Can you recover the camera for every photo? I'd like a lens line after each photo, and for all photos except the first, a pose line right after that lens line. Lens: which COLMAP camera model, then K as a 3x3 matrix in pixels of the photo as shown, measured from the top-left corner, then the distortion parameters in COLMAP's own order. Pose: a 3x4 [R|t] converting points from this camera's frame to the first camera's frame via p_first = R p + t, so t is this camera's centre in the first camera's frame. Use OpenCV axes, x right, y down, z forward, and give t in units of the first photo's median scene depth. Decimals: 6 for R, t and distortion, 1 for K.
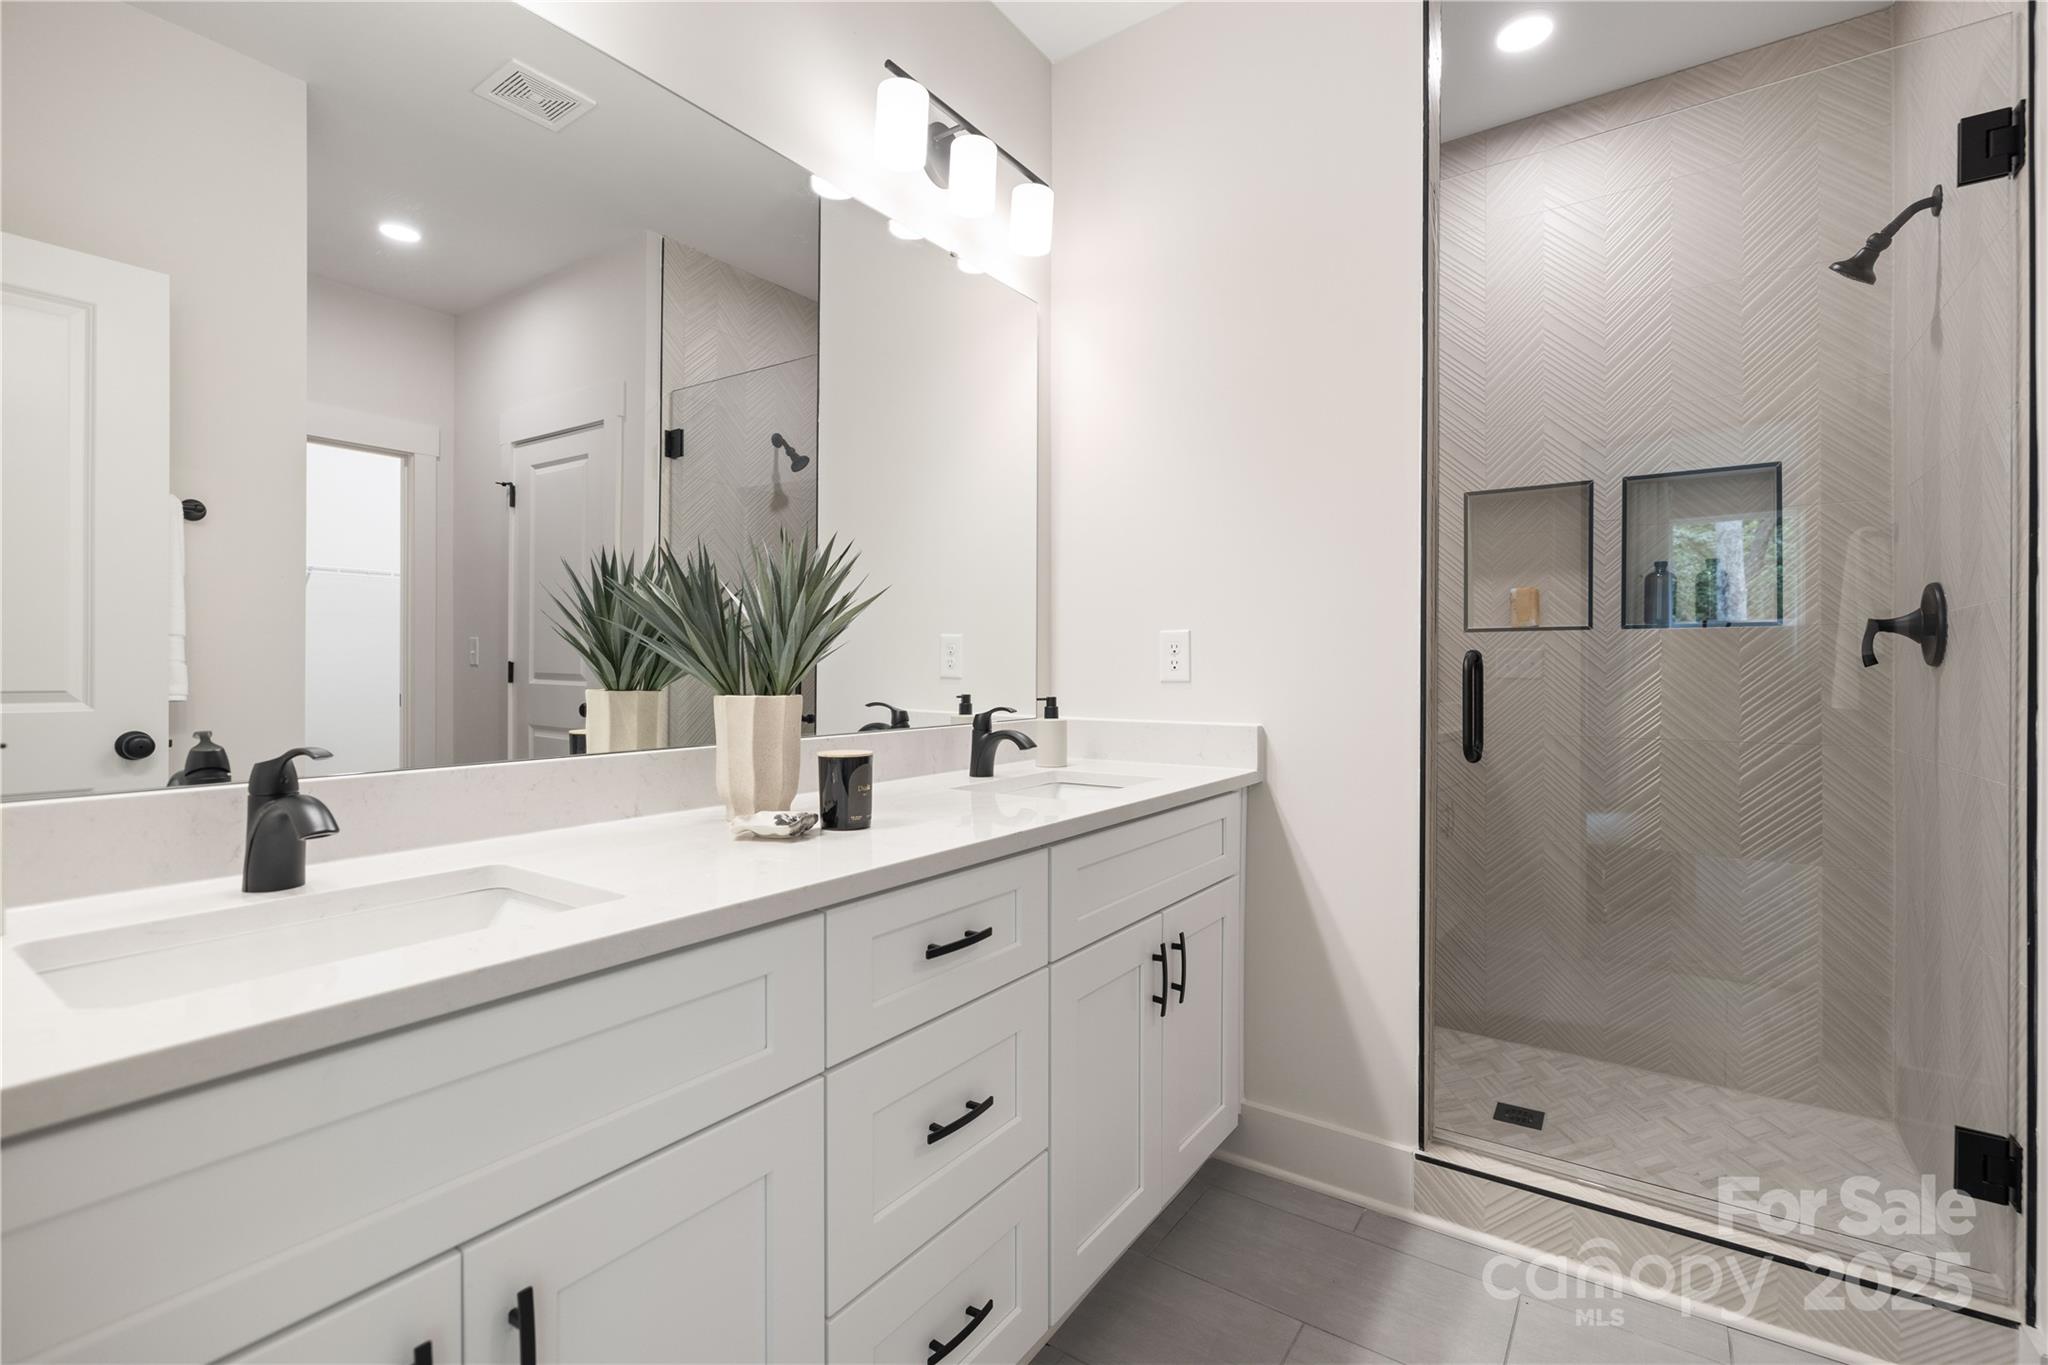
lens RADIAL K [[914.8, 0, 1029.8], [0, 914.8, 670.9], [0, 0, 1]] dist [-0.001477, -0.000973]
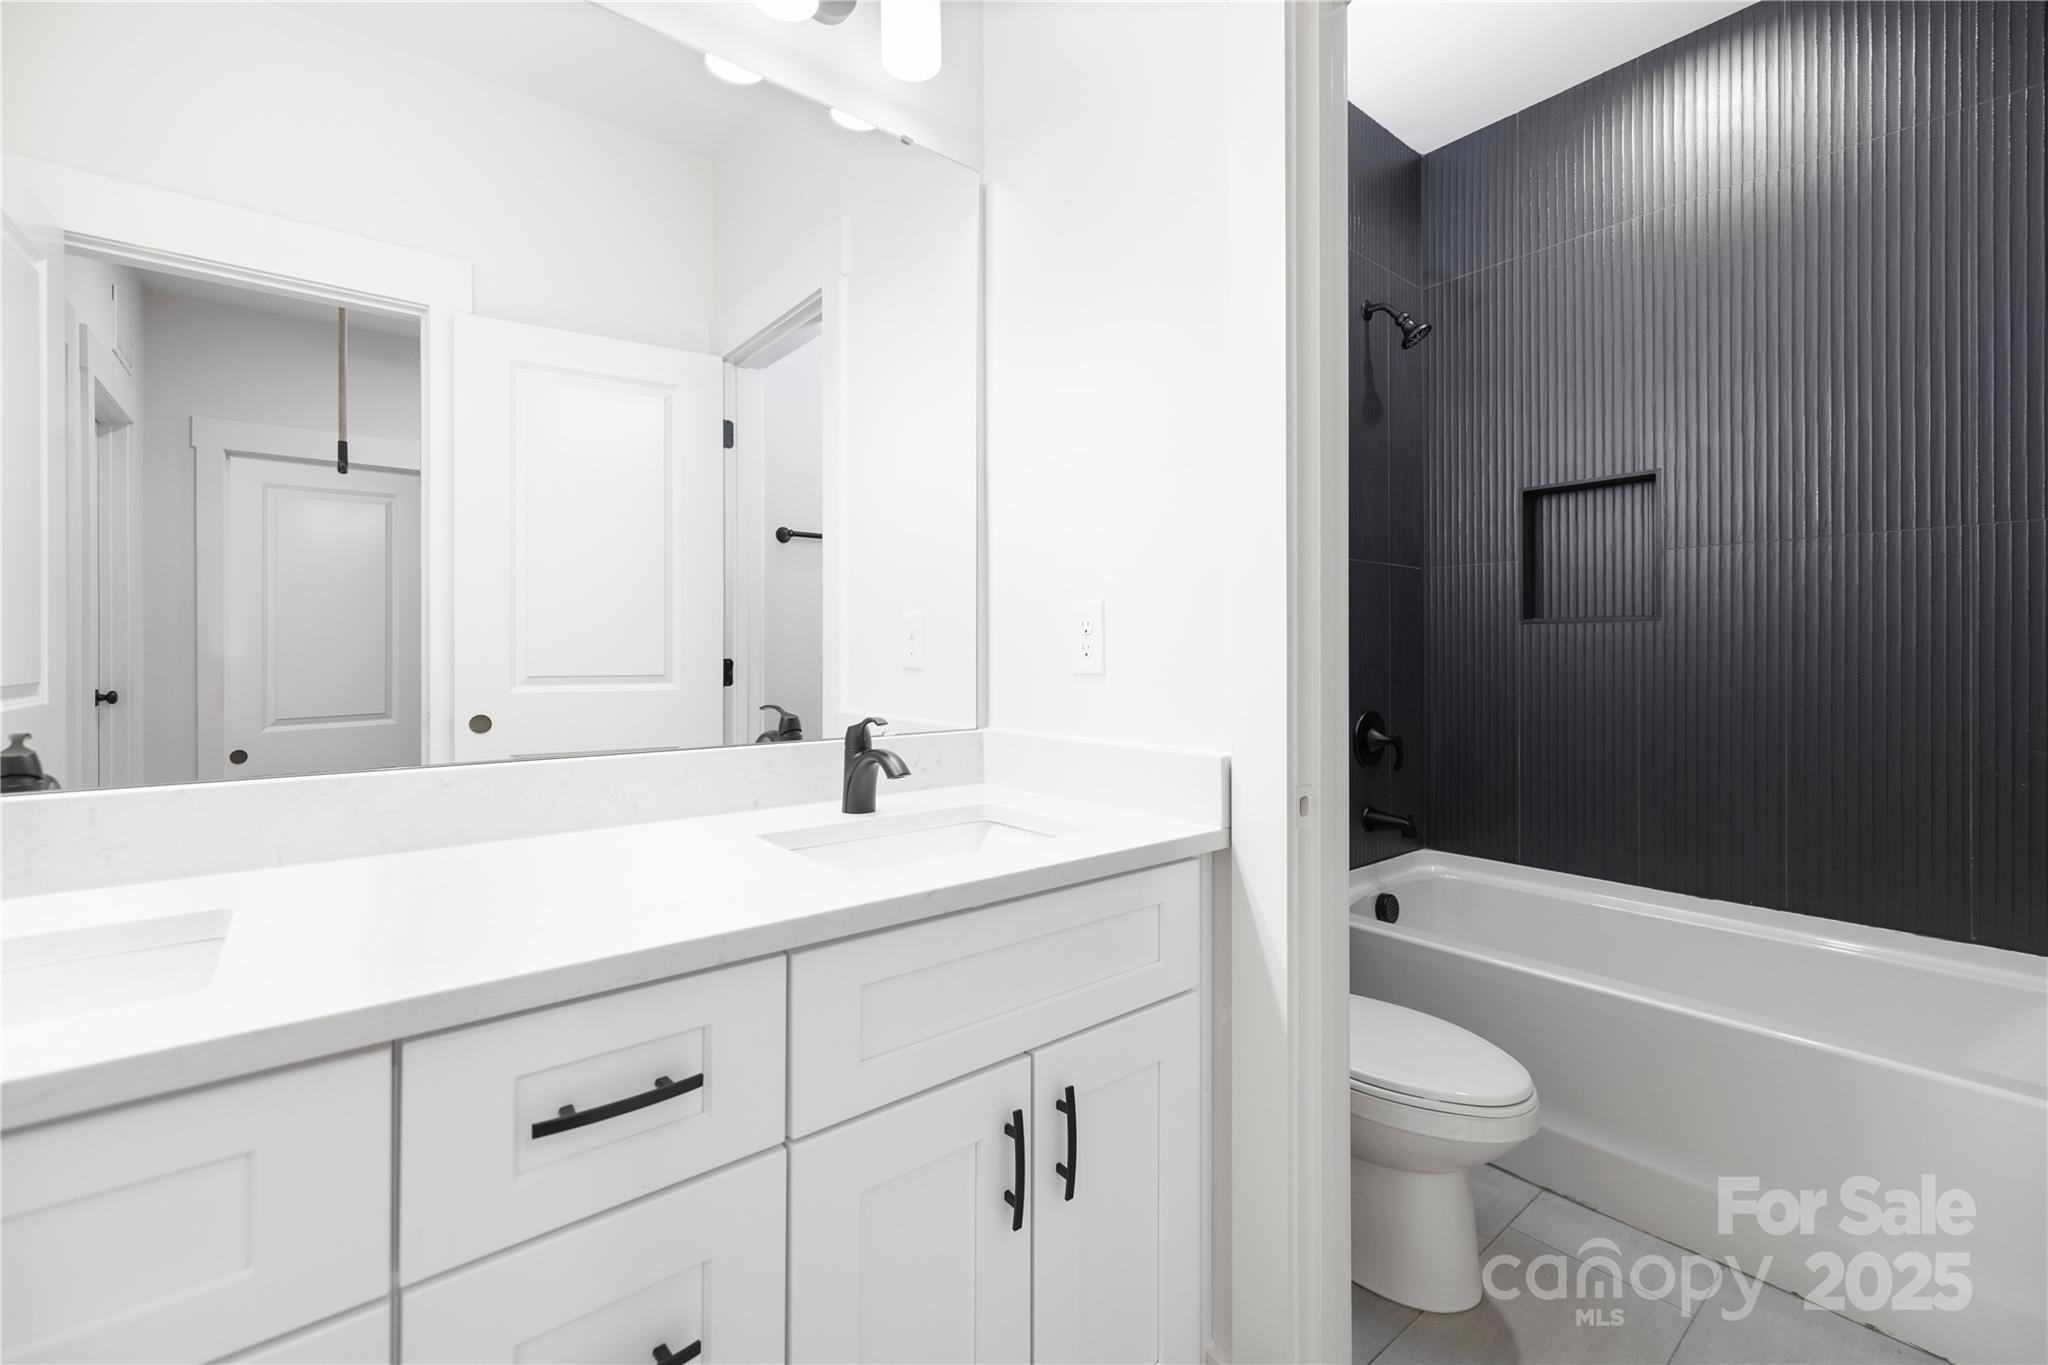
lens RADIAL K [[863.0, 0, 1058.9], [0, 863.0, 653.5], [0, 0, 1]] dist [-0.001711, 0.000618]
pose [[0.967985, -0.001922, -0.251000, 0.290420], [0.000303, 0.999979, -0.006486, -0.007838], [0.251007, 0.006203, 0.967965, 0.394196]]
